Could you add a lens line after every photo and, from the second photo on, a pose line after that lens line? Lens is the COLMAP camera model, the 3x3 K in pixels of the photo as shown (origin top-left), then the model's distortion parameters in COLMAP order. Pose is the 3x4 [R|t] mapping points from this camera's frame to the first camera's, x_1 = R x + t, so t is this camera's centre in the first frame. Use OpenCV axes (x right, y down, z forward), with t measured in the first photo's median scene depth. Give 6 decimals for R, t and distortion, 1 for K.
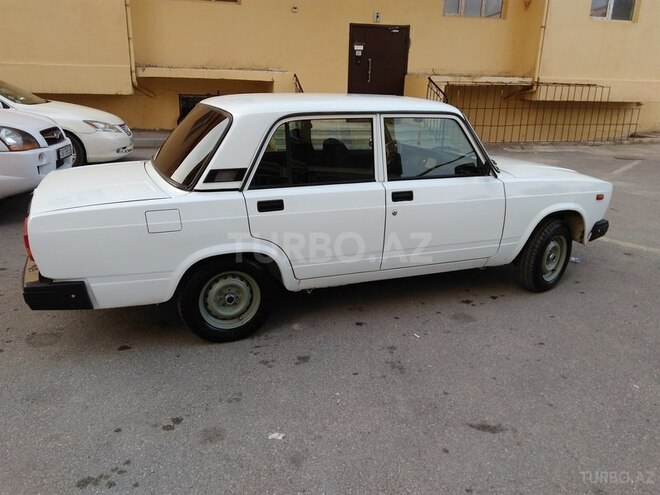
lens RADIAL K [[515.5, 0, 325.6], [0, 515.5, 248.3], [0, 0, 1]] dist [0.089610, -0.109283]
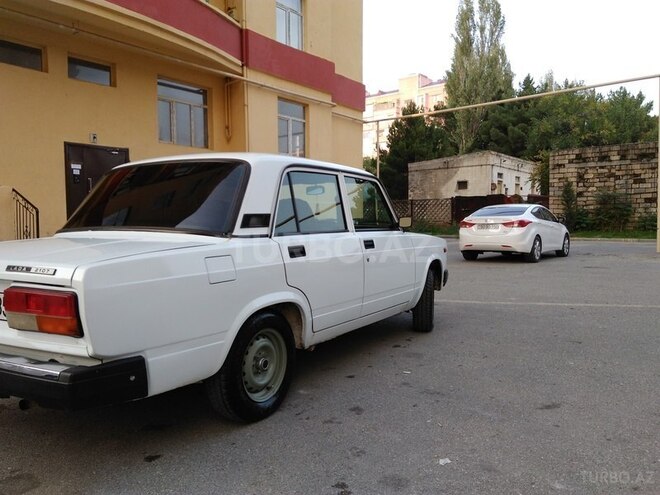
lens RADIAL K [[515.5, 0, 325.6], [0, 515.5, 248.3], [0, 0, 1]] dist [0.089610, -0.109283]
pose [[0.802180, -0.056377, 0.594415, -0.594835], [0.204836, 0.961101, -0.185277, 0.093154], [-0.560848, 0.270383, 0.782523, 0.214392]]
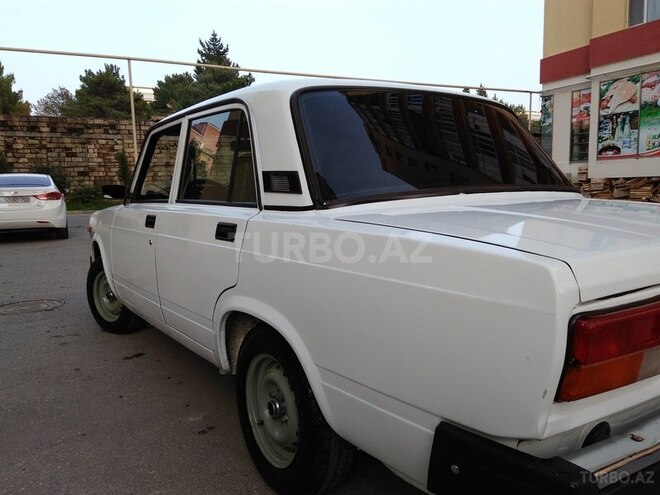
lens RADIAL K [[515.5, 0, 325.6], [0, 515.5, 248.3], [0, 0, 1]] dist [0.089610, -0.109283]
pose [[-0.201450, -0.128310, 0.971059, -0.911932], [0.310340, 0.931947, 0.187523, -0.280059], [-0.929036, 0.339134, -0.147921, 1.367285]]
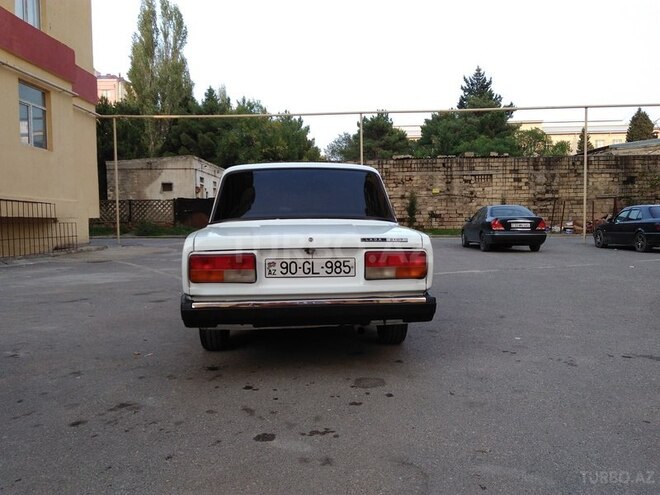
lens RADIAL K [[515.5, 0, 325.6], [0, 515.5, 248.3], [0, 0, 1]] dist [0.089610, -0.109283]
pose [[0.305890, -0.071057, 0.949412, -1.457745], [0.304093, 0.952268, -0.026705, -0.061067], [-0.902197, 0.296879, 0.312897, 0.702906]]
